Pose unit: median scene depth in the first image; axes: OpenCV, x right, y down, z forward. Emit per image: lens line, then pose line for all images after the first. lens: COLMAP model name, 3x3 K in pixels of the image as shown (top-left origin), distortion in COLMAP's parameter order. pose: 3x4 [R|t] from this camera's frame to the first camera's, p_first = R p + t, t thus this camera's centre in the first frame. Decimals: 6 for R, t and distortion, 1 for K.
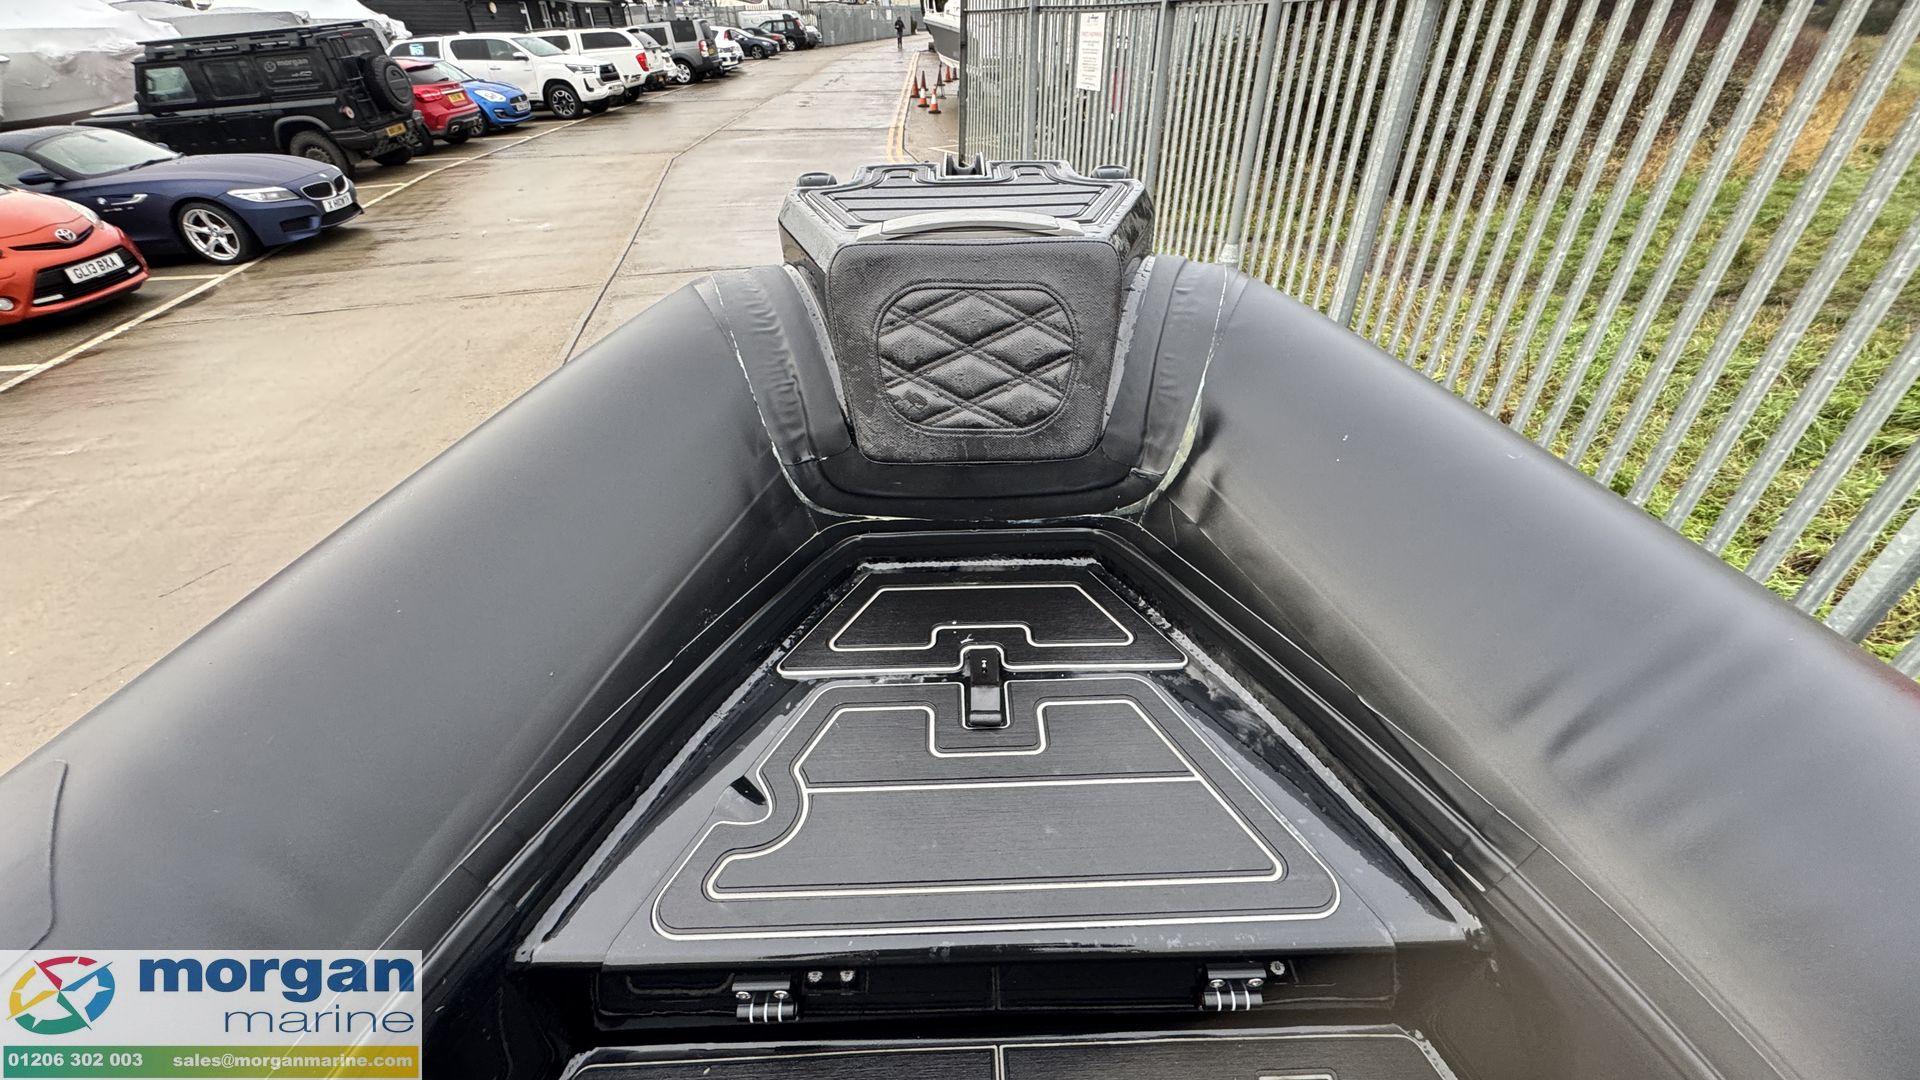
lens RADIAL K [[760.2, 0, 960.0], [0, 760.2, 540.0], [0, 0, 1]] dist [-0.003410, 0.000072]
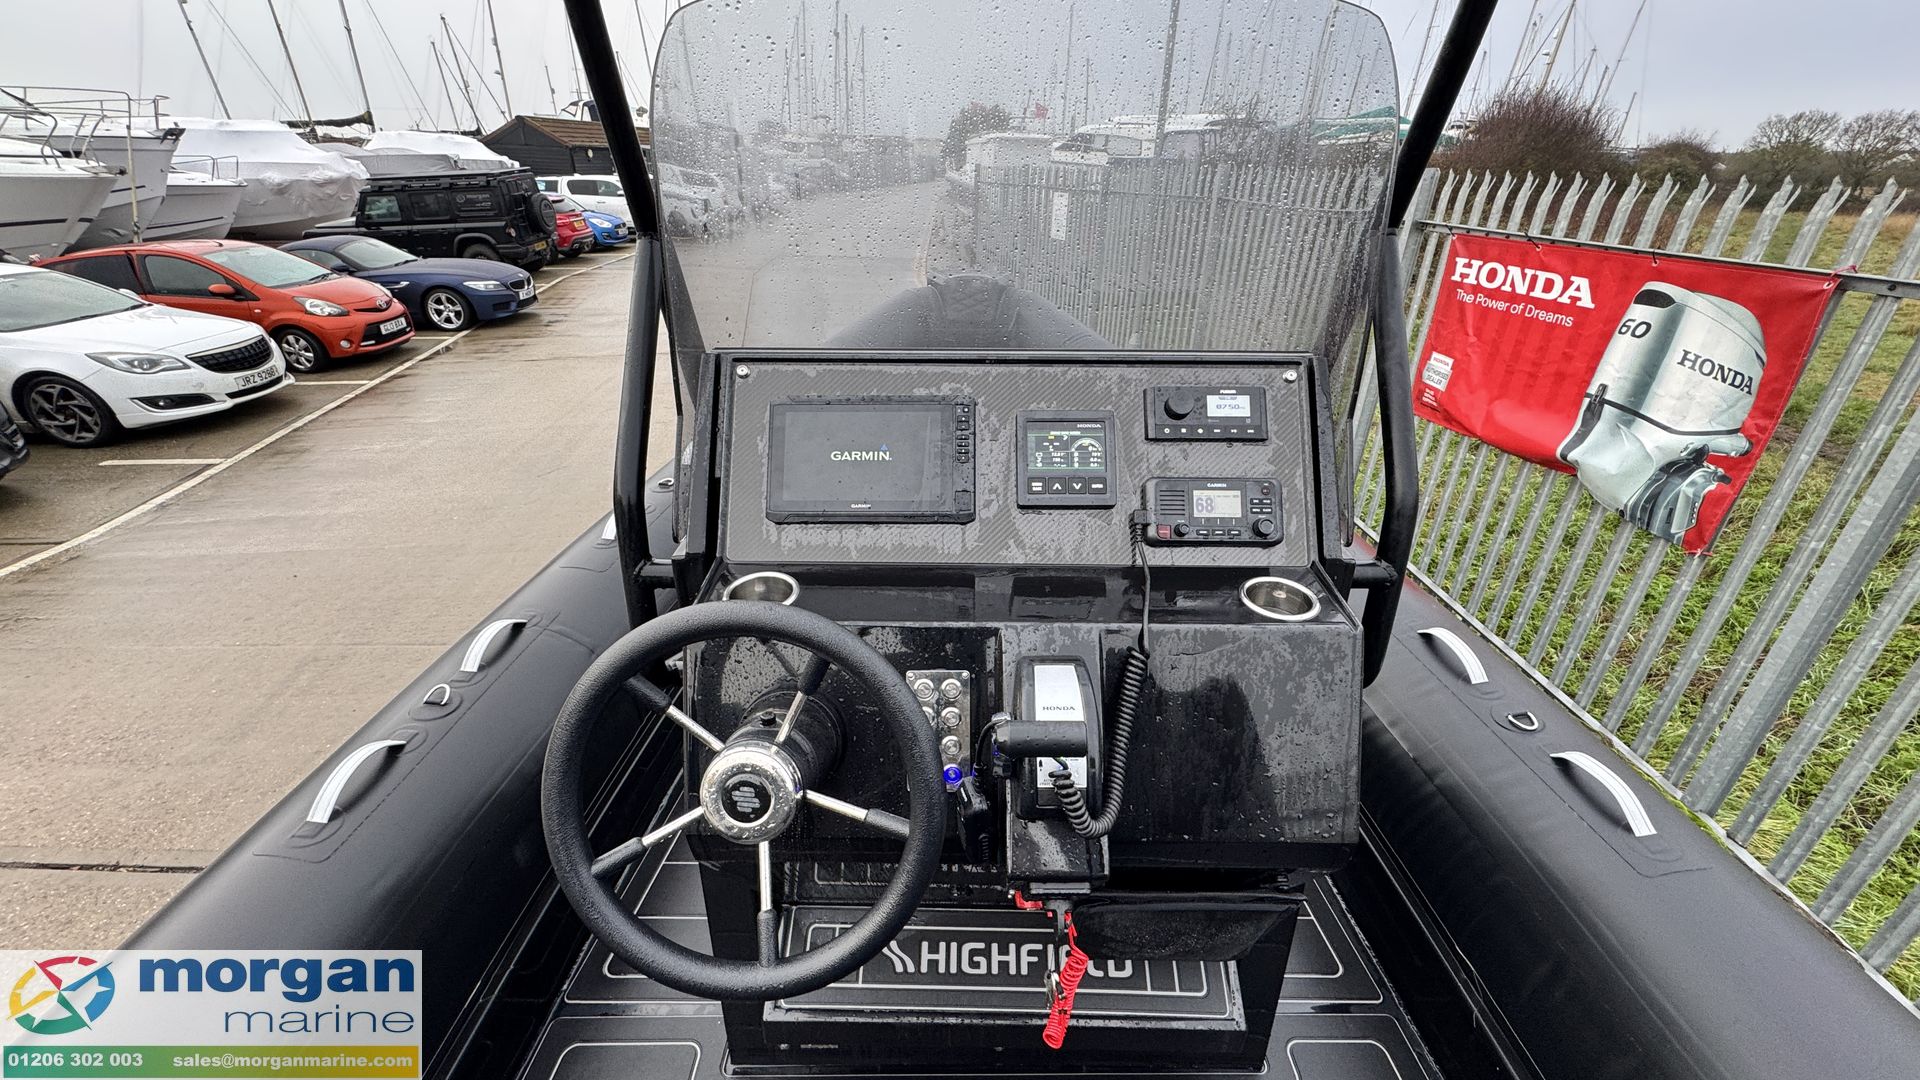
lens RADIAL K [[760.2, 0, 960.0], [0, 760.2, 540.0], [0, 0, 1]] dist [-0.003410, 0.000072]
pose [[0.999301, 0.037326, -0.001970, 0.002009], [-0.037220, 0.988868, -0.144062, 0.194294], [-0.003429, 0.144035, 0.989567, -0.356679]]
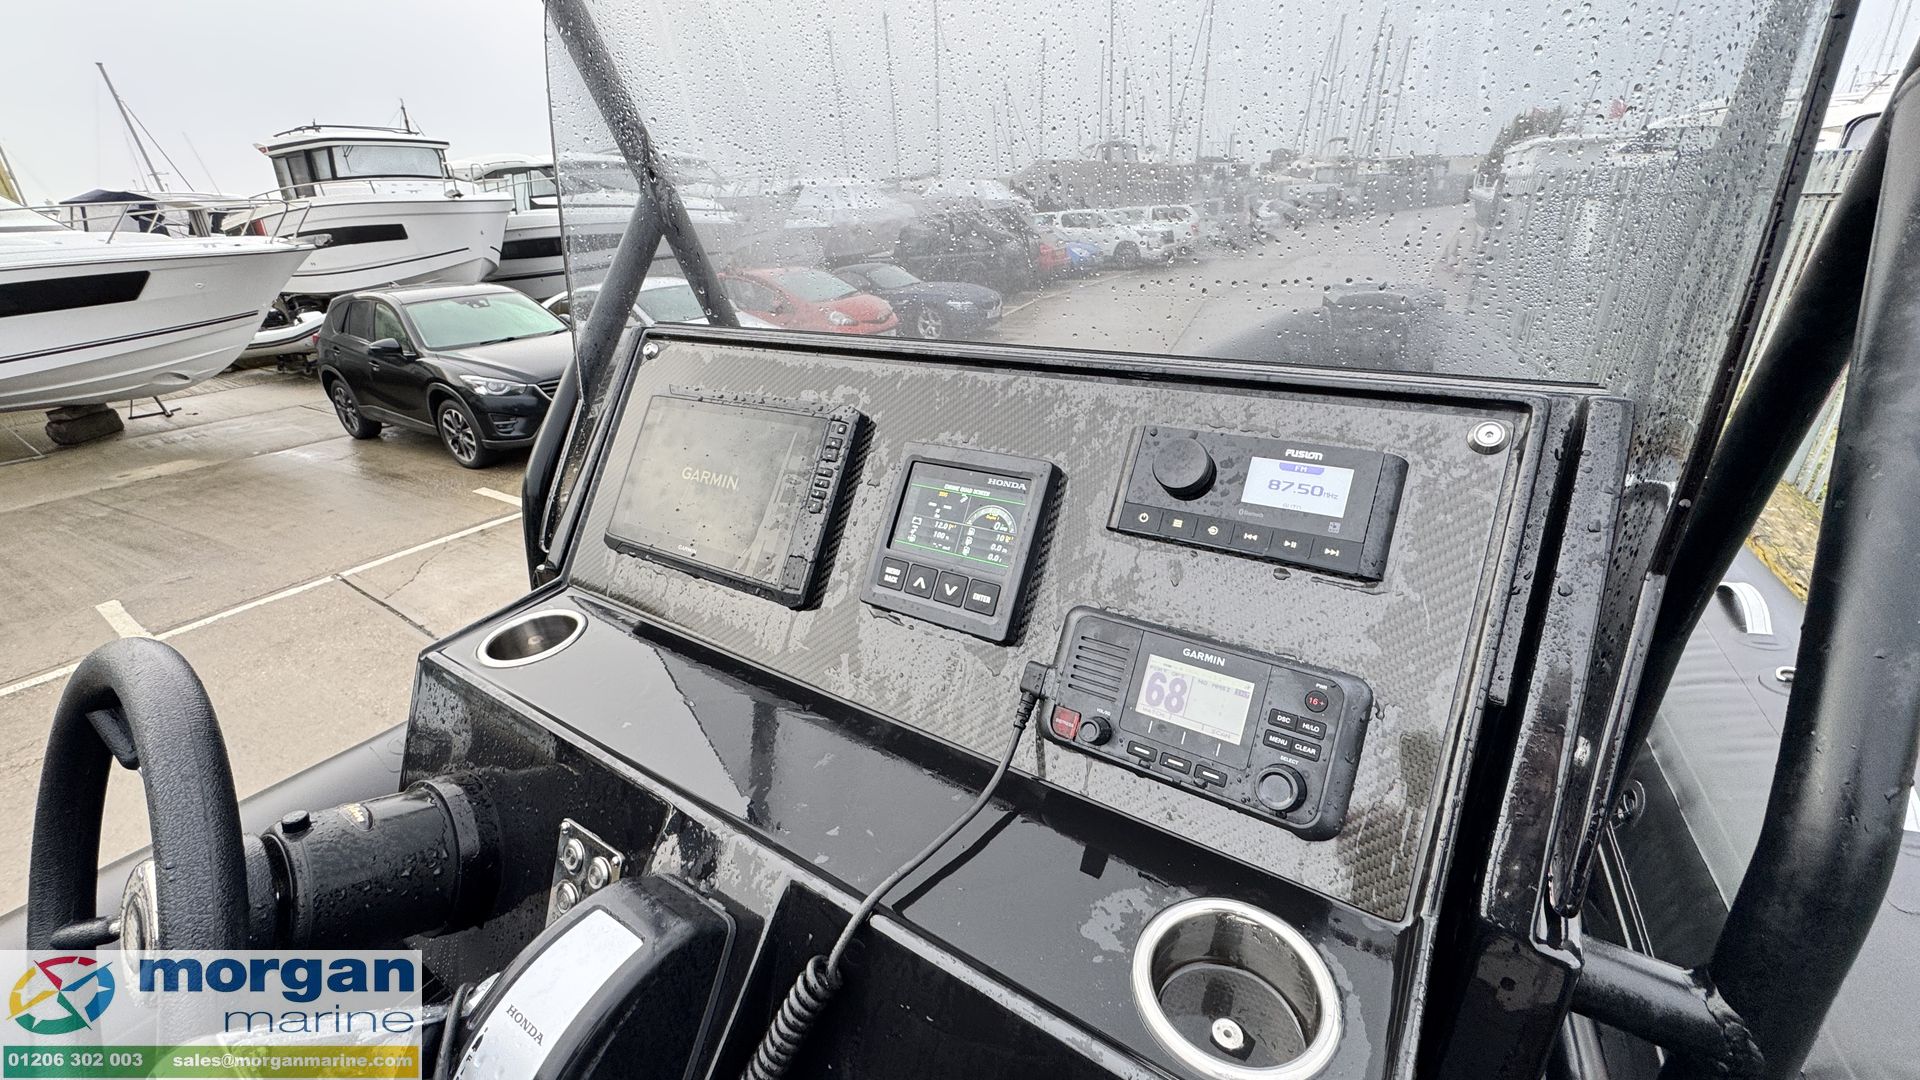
lens RADIAL K [[760.2, 0, 960.0], [0, 760.2, 540.0], [0, 0, 1]] dist [-0.003410, 0.000072]
pose [[0.823695, 0.220843, -0.522259, 0.056200], [-0.305999, 0.948536, -0.081516, 0.167593], [0.477379, 0.226955, 0.848882, -0.291552]]
